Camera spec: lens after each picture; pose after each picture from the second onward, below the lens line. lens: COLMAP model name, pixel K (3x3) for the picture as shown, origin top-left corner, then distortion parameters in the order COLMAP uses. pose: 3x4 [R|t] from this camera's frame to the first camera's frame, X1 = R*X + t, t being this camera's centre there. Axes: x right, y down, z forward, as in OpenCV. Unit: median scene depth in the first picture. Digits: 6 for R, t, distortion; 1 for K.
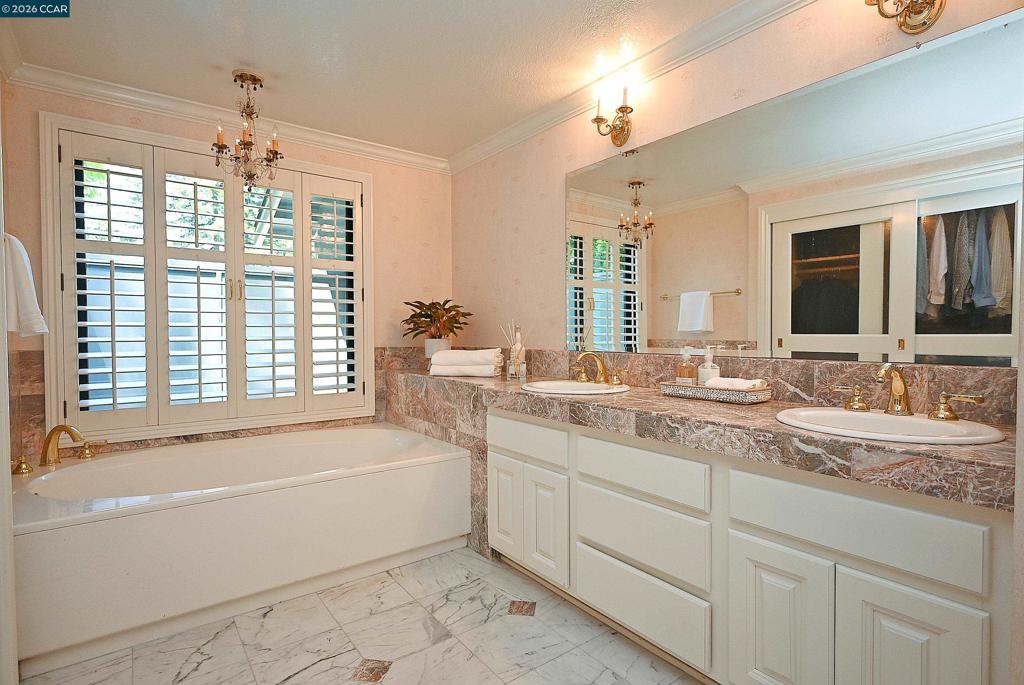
lens RADIAL K [[507.1, 0, 512.0], [0, 507.1, 342.5], [0, 0, 1]] dist [-0.006953, 0.005641]
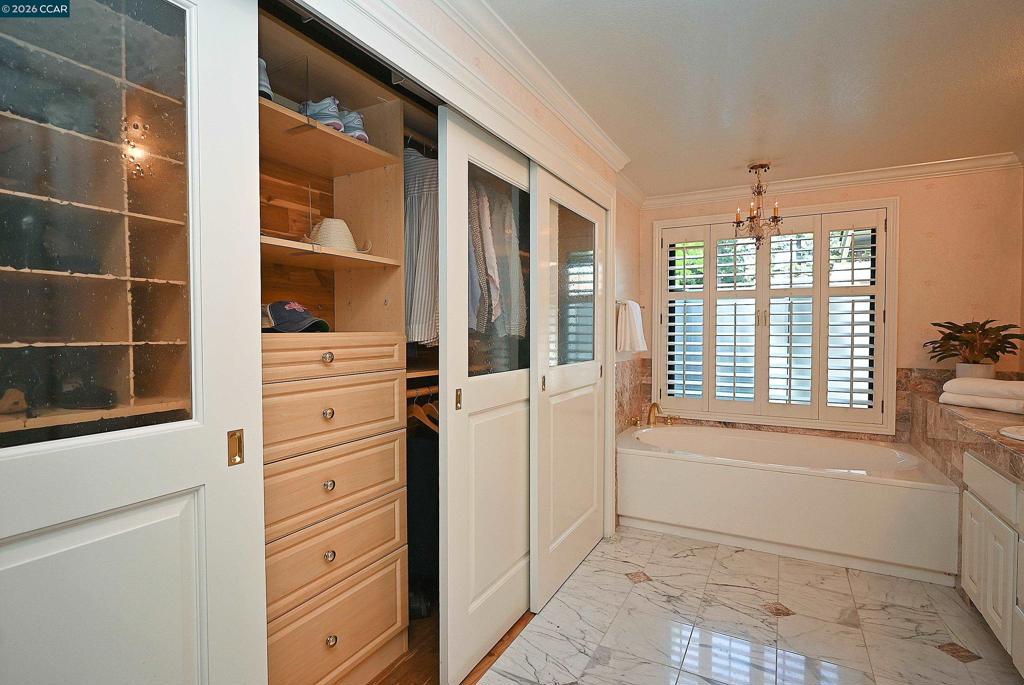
lens RADIAL K [[507.1, 0, 512.0], [0, 507.1, 342.5], [0, 0, 1]] dist [-0.006953, 0.005641]
pose [[0.421873, 0.026458, -0.906269, 0.428697], [-0.019566, 0.999607, 0.020075, -0.062736], [0.906444, 0.009263, 0.422225, -0.163931]]
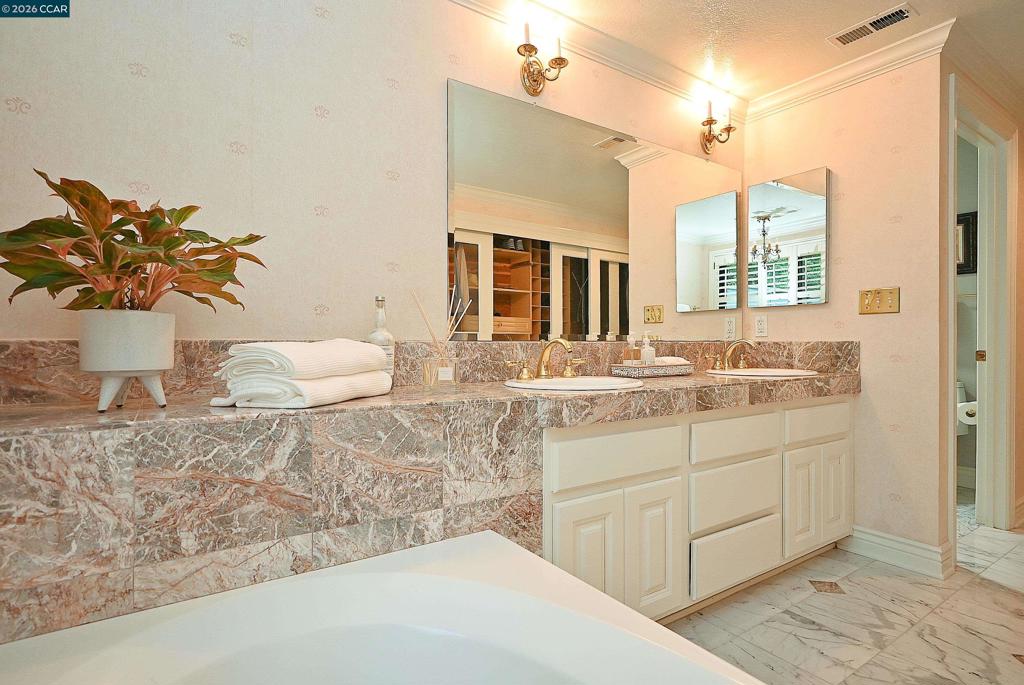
lens RADIAL K [[513.6, 0, 512.0], [0, 513.6, 342.5], [0, 0, 1]] dist [-0.004321, 0.000220]
pose [[0.057700, 0.003695, 0.998327, -0.630227], [0.020148, 0.999785, -0.004865, 0.025897], [-0.998131, 0.020395, 0.057614, 0.981009]]
